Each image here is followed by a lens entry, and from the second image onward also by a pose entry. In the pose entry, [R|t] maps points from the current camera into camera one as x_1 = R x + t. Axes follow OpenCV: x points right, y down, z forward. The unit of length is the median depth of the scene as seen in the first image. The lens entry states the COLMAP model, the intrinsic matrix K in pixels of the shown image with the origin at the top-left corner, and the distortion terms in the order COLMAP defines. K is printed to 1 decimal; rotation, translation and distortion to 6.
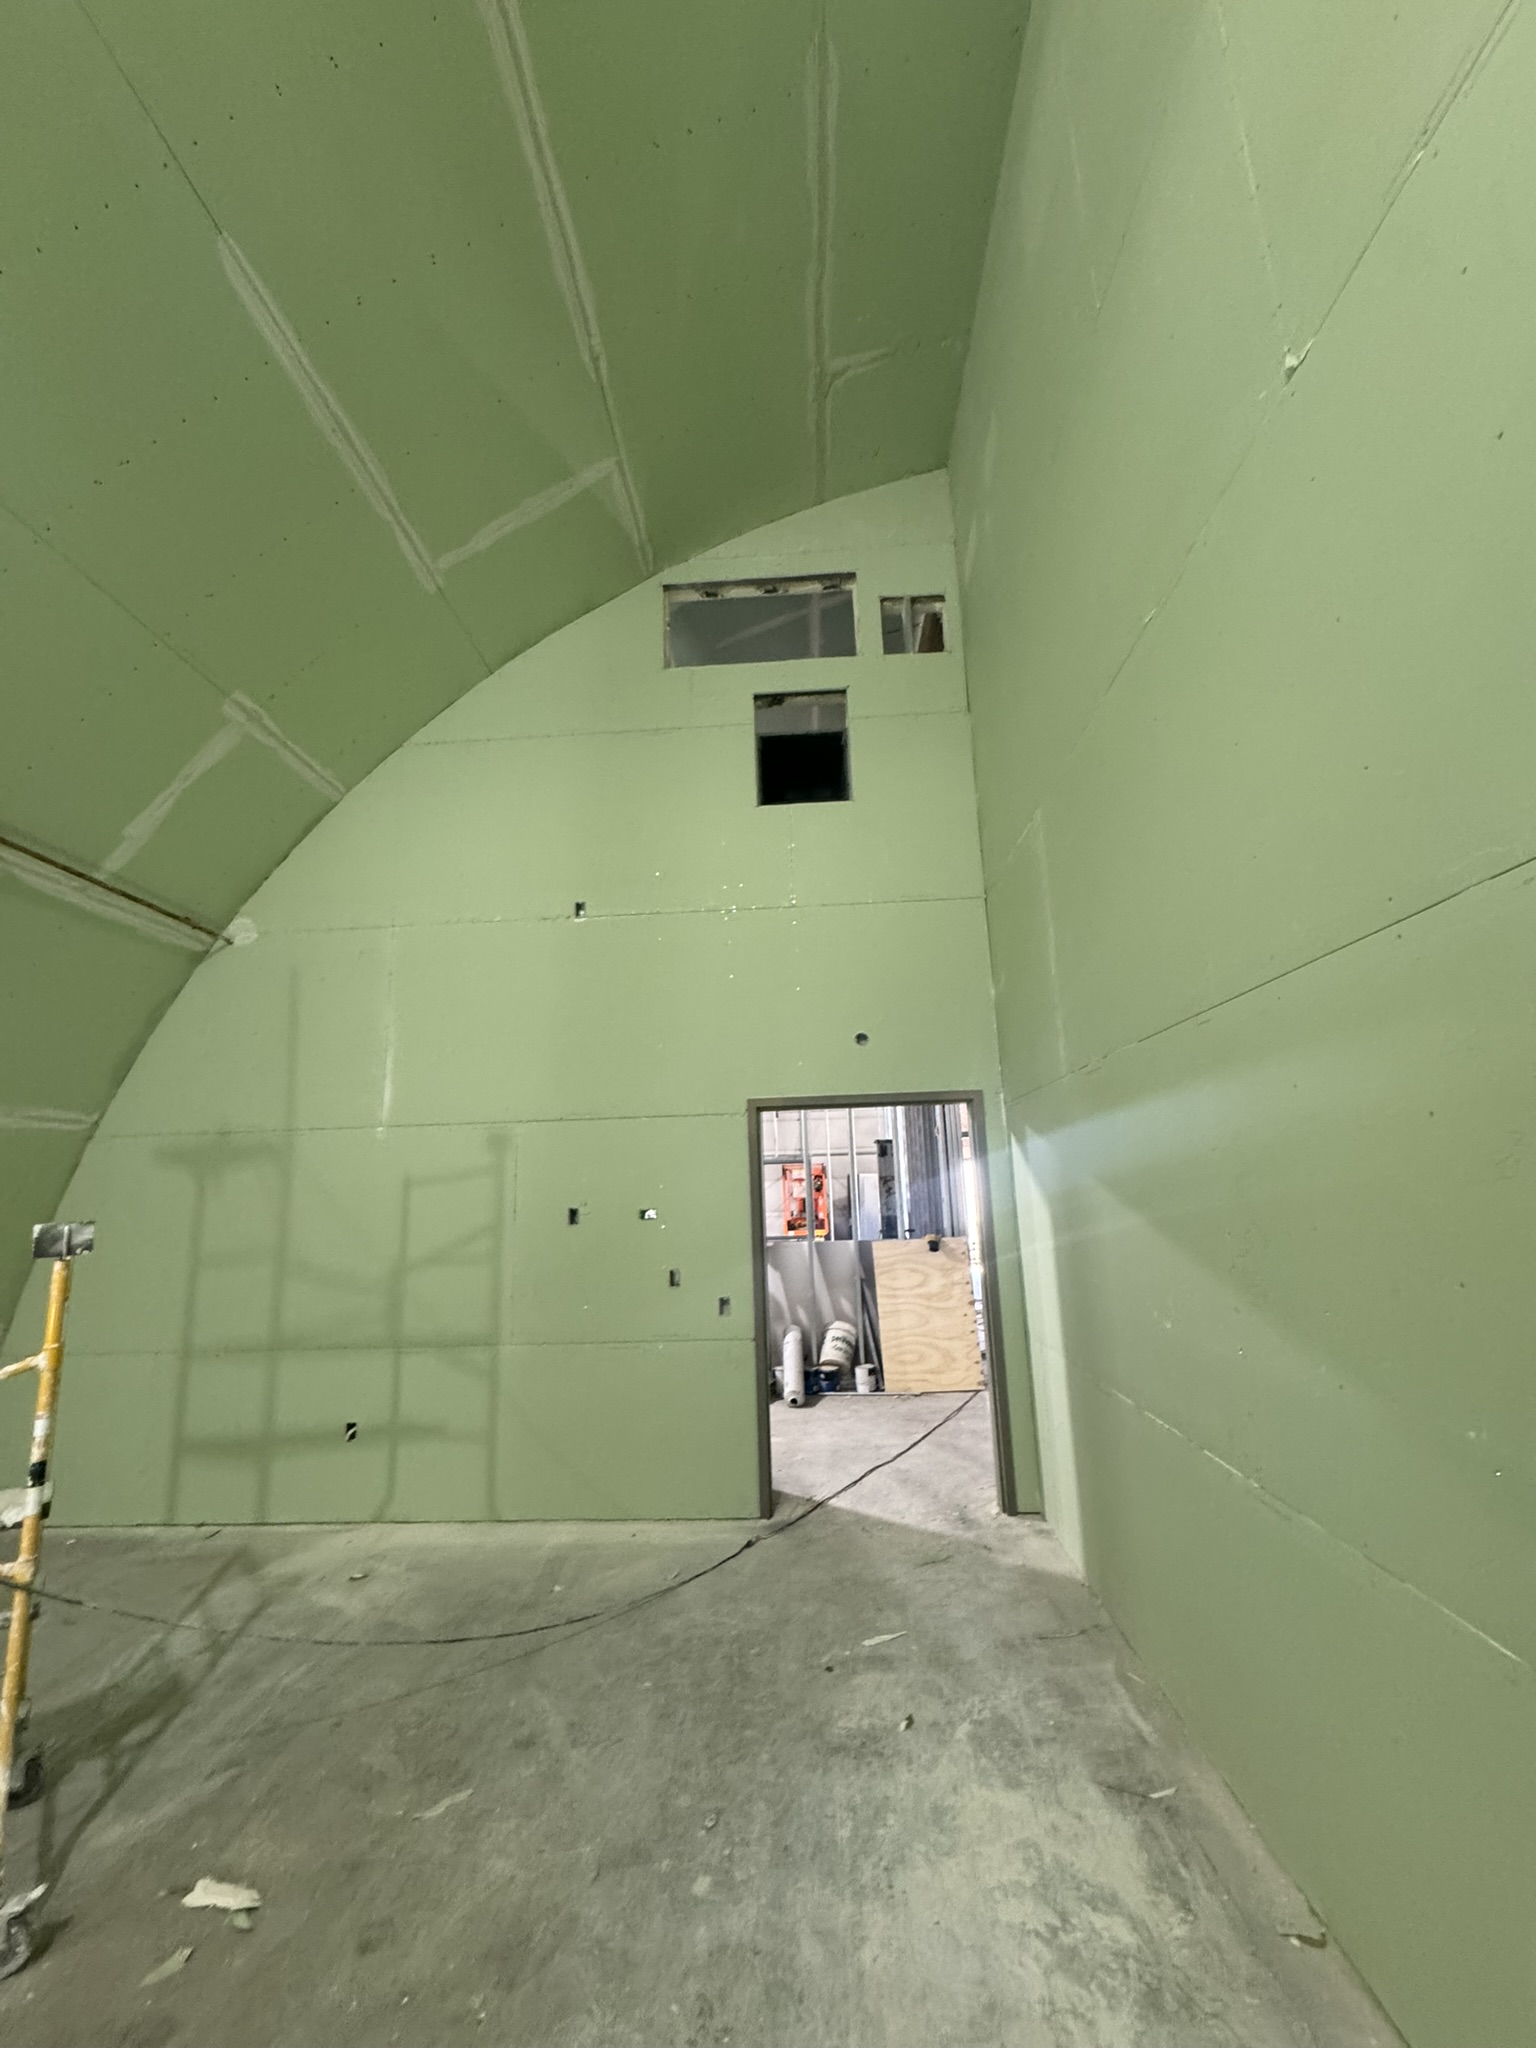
lens RADIAL K [[829.2, 0, 774.4], [0, 829.2, 1020.4], [0, 0, 1]] dist [0.015186, 0.000283]
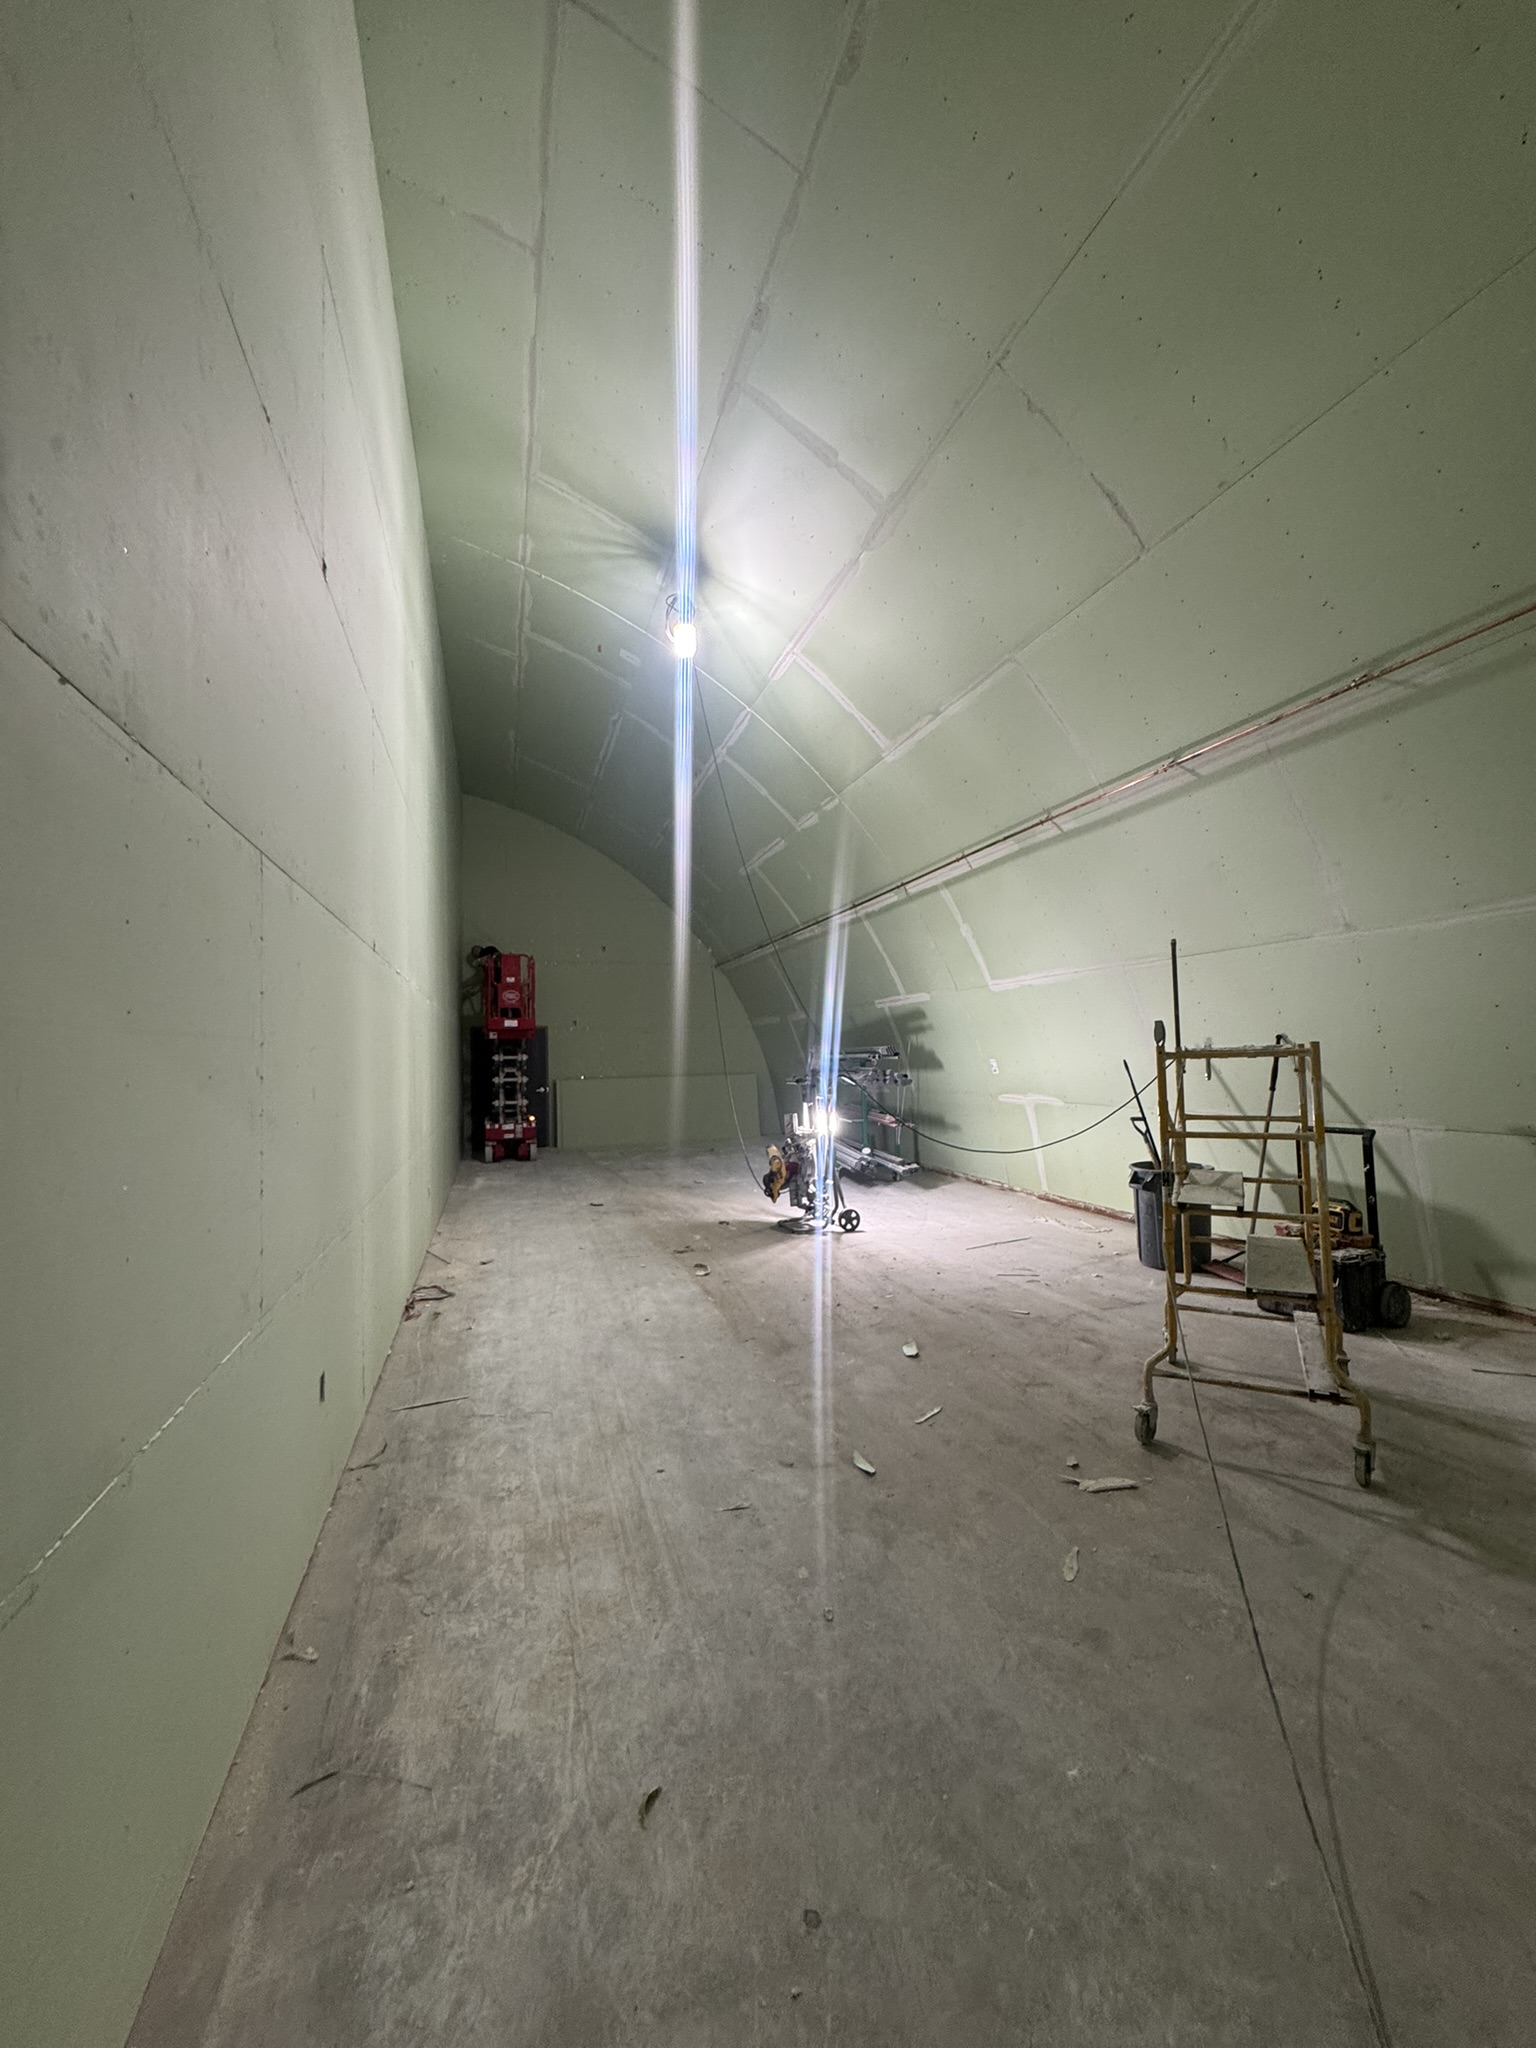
lens RADIAL K [[829.2, 0, 775.8], [0, 829.2, 1019.0], [0, 0, 1]] dist [0.015186, 0.000283]
pose [[-0.930583, 0.035034, -0.364400, 0.295493], [0.125812, 0.965386, -0.228477, 0.425272], [0.343782, -0.258462, -0.902779, 1.862434]]
